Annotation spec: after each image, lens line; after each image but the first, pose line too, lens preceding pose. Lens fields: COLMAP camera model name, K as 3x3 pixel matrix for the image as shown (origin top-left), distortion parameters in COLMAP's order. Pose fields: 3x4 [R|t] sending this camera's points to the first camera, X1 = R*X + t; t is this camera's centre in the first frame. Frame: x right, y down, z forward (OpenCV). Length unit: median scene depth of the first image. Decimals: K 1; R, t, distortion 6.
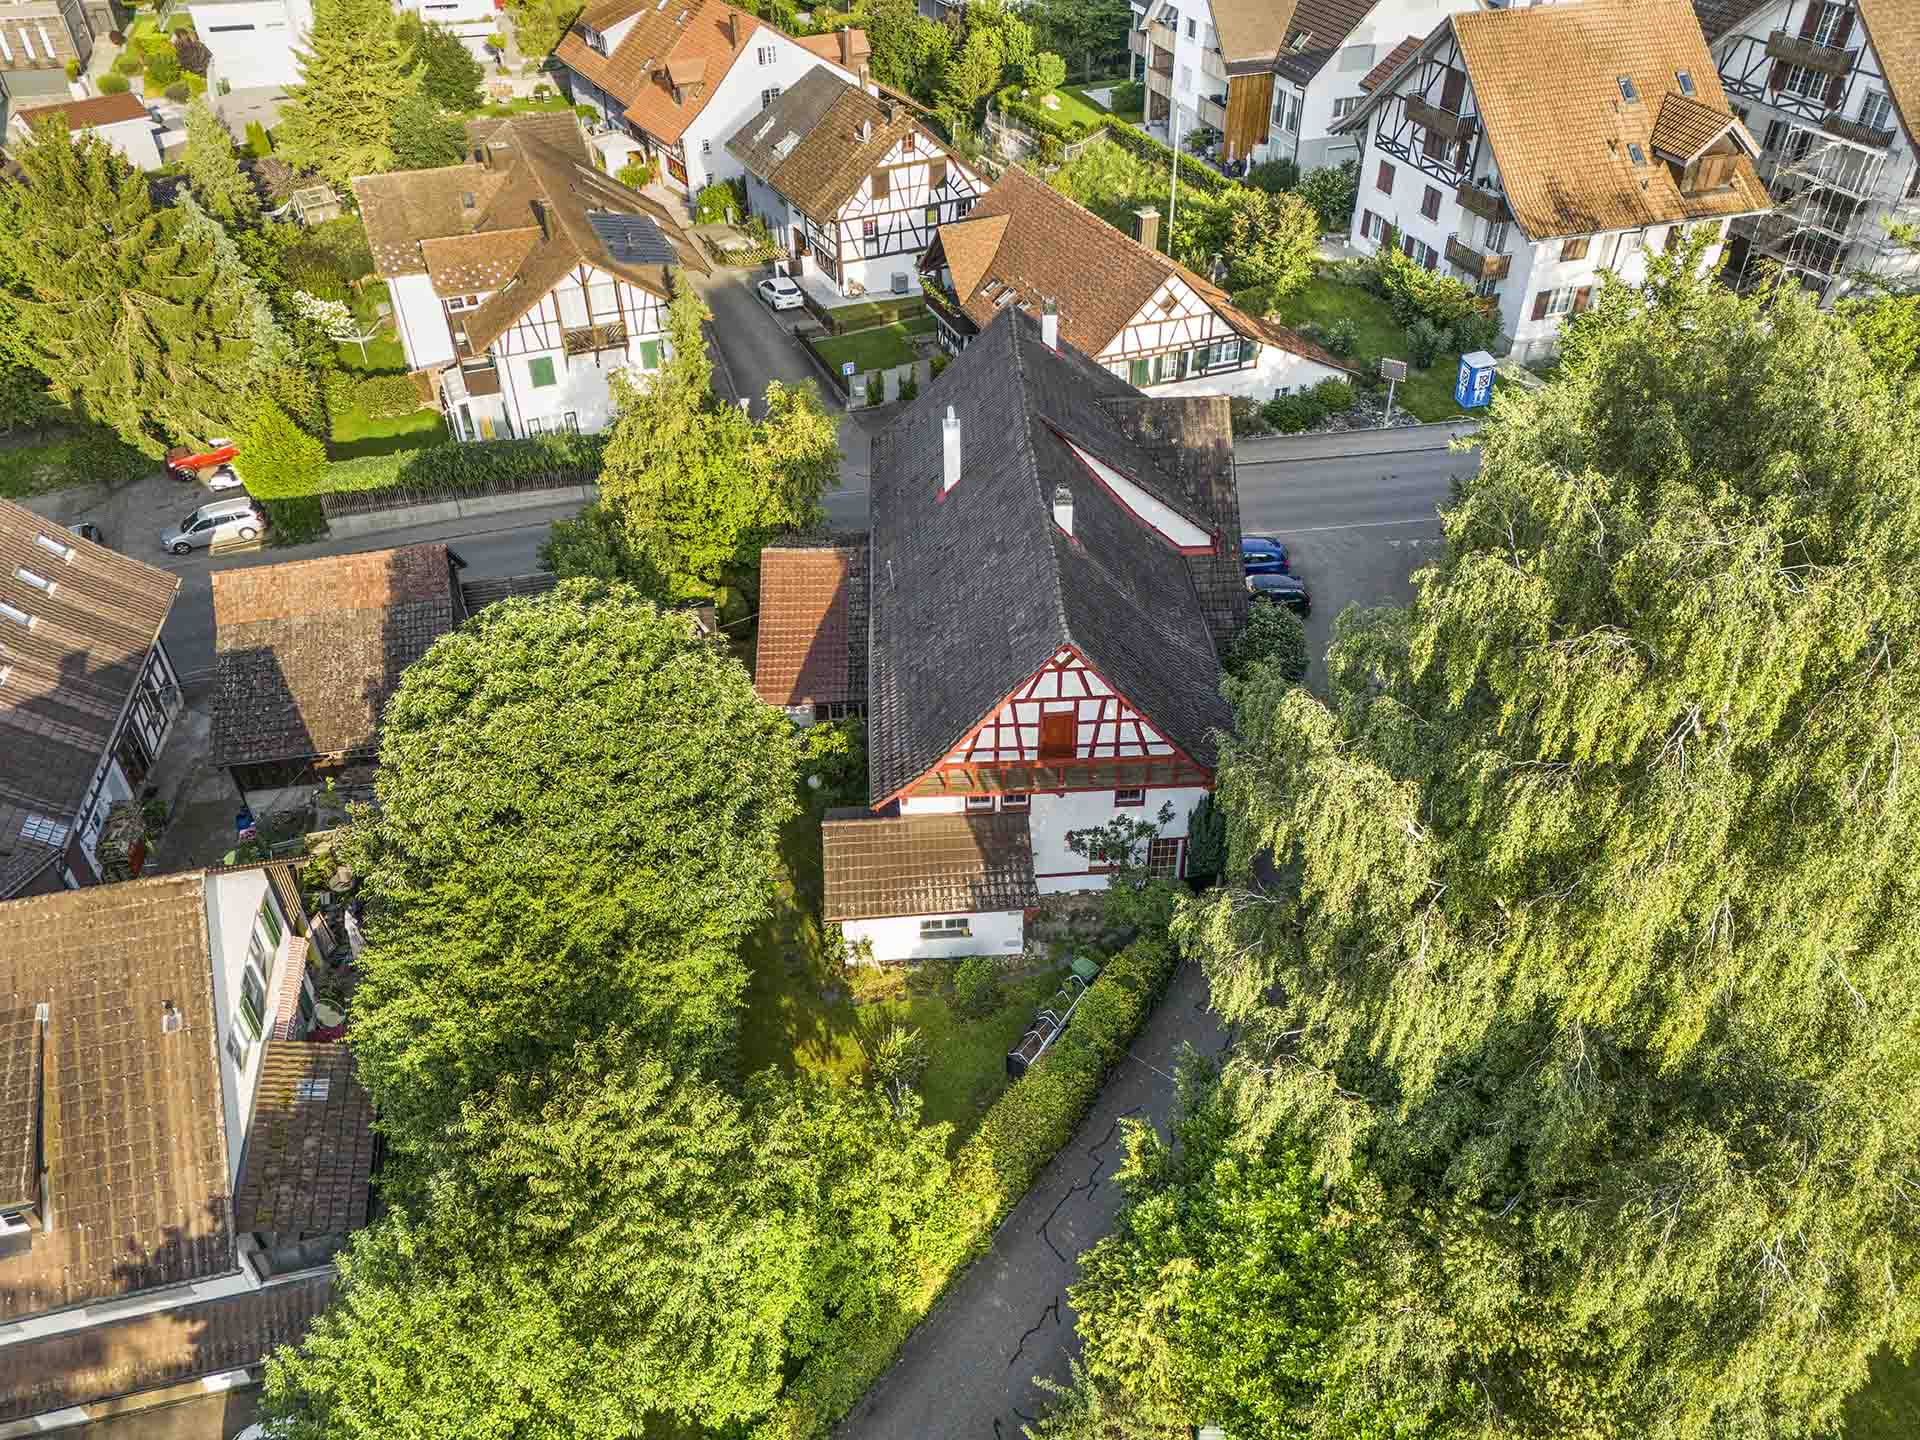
lens RADIAL K [[1413.2, 0, 963.1], [0, 1413.2, 726.6], [0, 0, 1]] dist [0.091078, -0.055564]
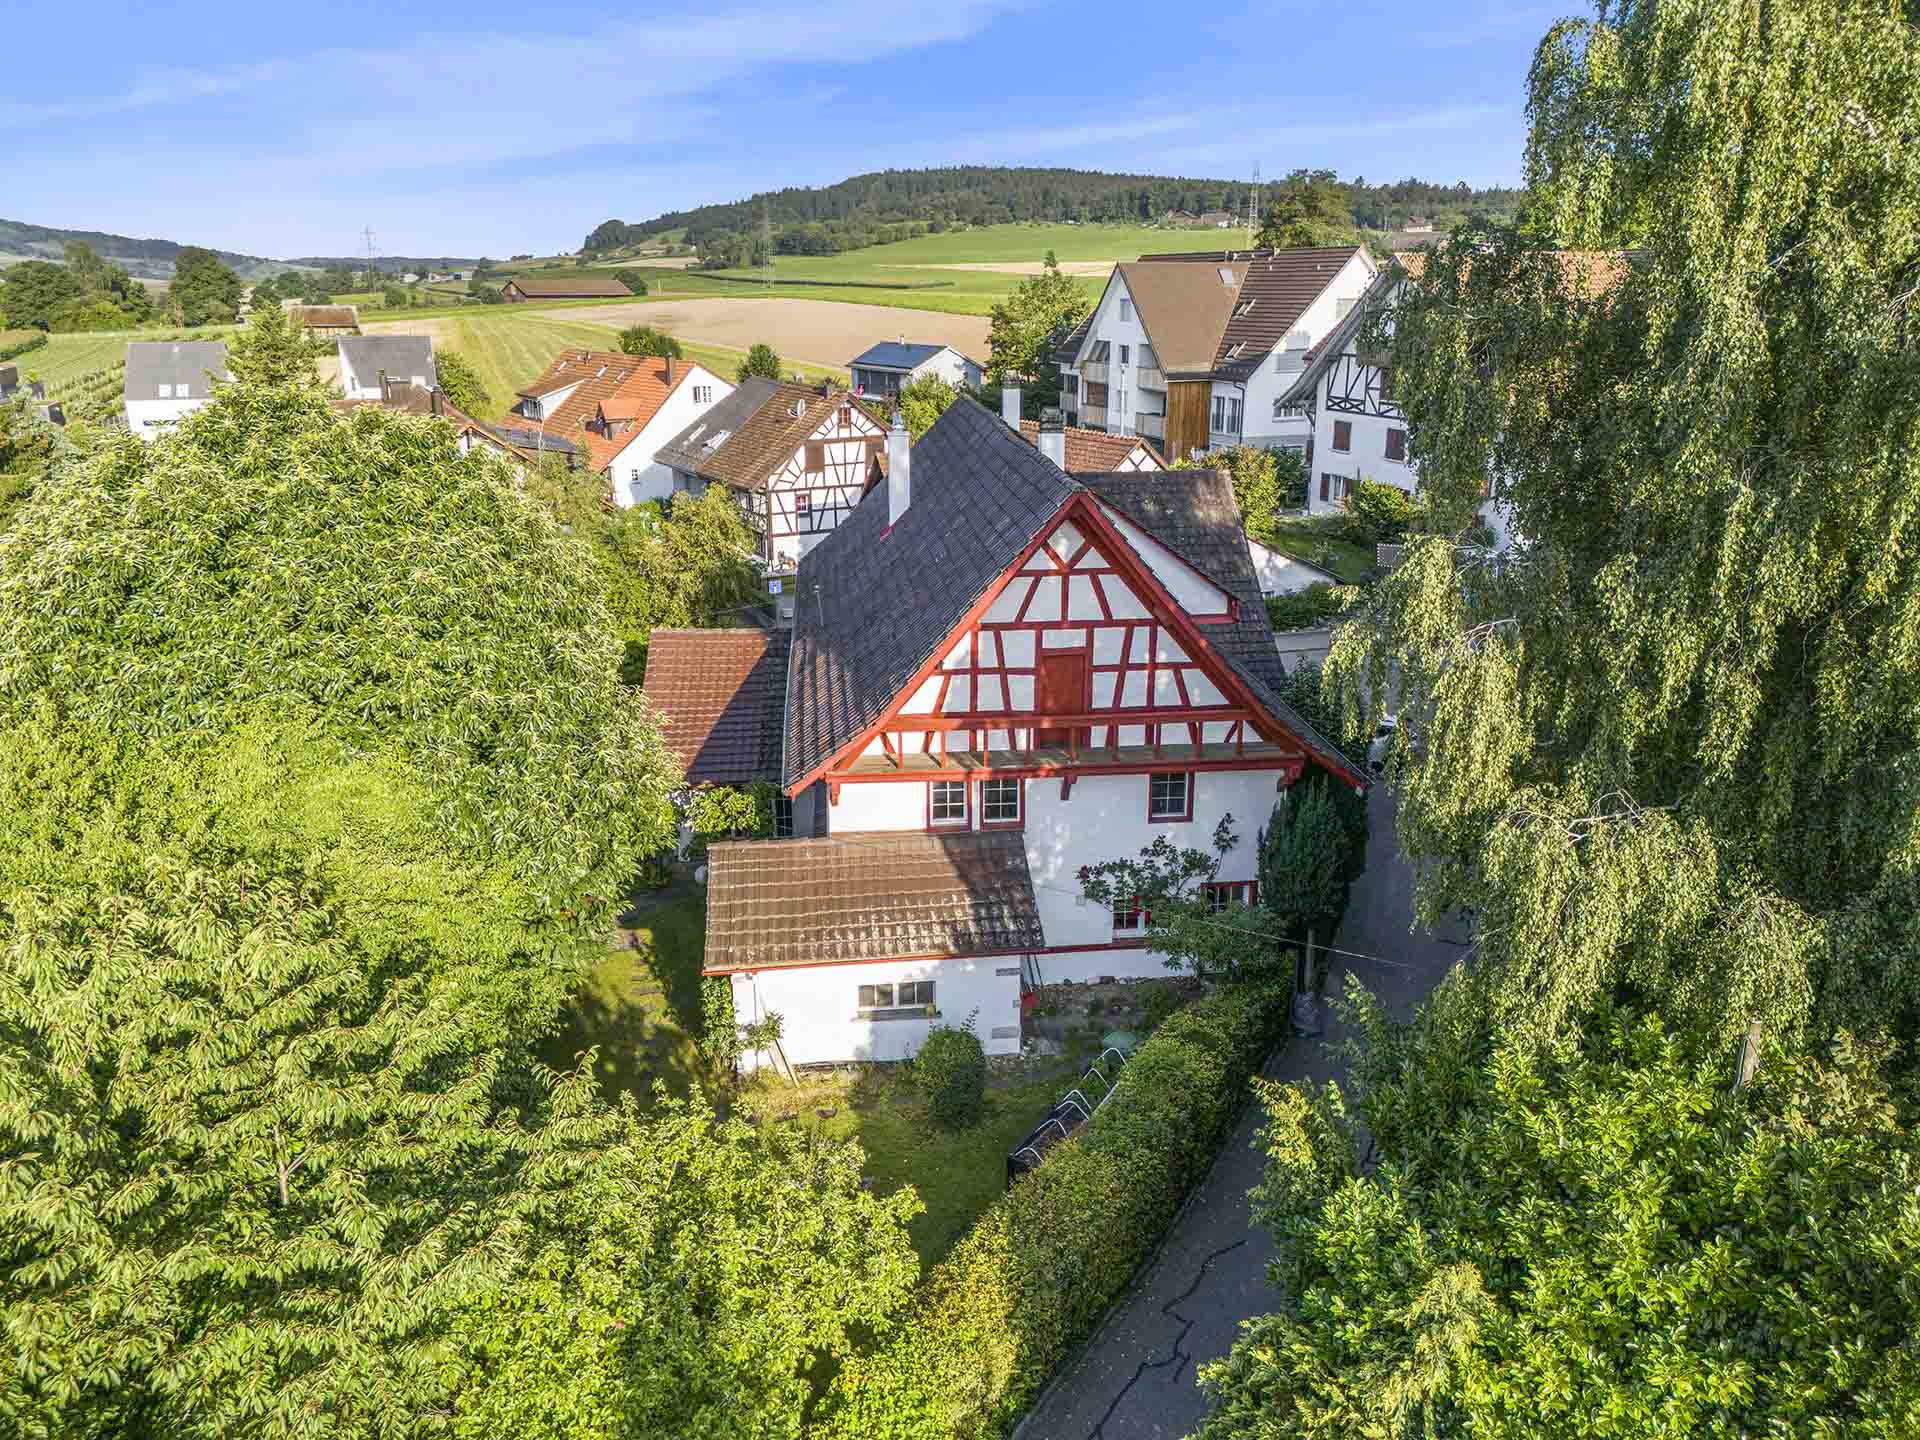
lens RADIAL K [[1413.2, 0, 963.1], [0, 1413.2, 726.6], [0, 0, 1]] dist [0.091078, -0.055564]
pose [[0.998758, -0.007412, 0.049260, -0.013768], [0.024522, 0.933904, -0.356682, 0.248712], [-0.043361, 0.357447, 0.932926, 0.354942]]
